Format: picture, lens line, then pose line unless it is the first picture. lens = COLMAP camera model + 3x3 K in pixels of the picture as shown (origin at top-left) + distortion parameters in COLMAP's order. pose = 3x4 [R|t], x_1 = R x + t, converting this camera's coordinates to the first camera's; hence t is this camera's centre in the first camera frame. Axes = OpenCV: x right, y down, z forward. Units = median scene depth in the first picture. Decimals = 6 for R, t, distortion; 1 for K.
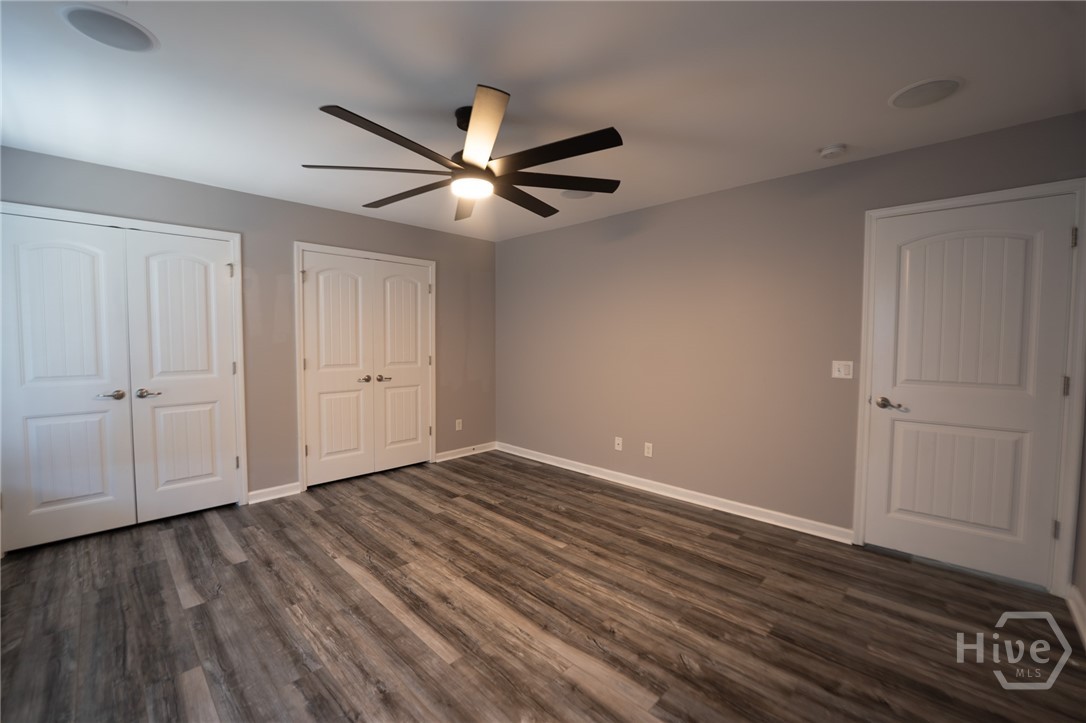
lens RADIAL K [[444.4, 0, 541.2], [0, 444.4, 361.1], [0, 0, 1]] dist [-0.033046, 0.006219]
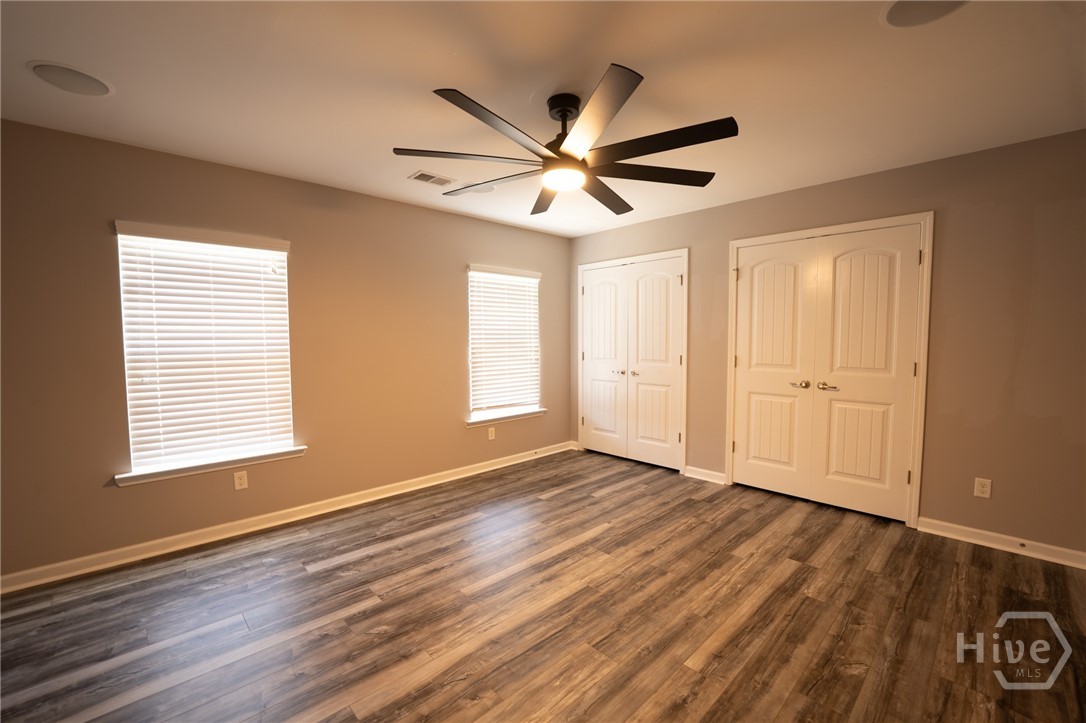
lens RADIAL K [[444.4, 0, 541.2], [0, 444.4, 361.1], [0, 0, 1]] dist [-0.033046, 0.006219]
pose [[-0.029502, 0.054457, -0.998080, 0.582244], [-0.048556, 0.997258, 0.055847, -0.033150], [0.998385, 0.050110, -0.026777, 0.699360]]
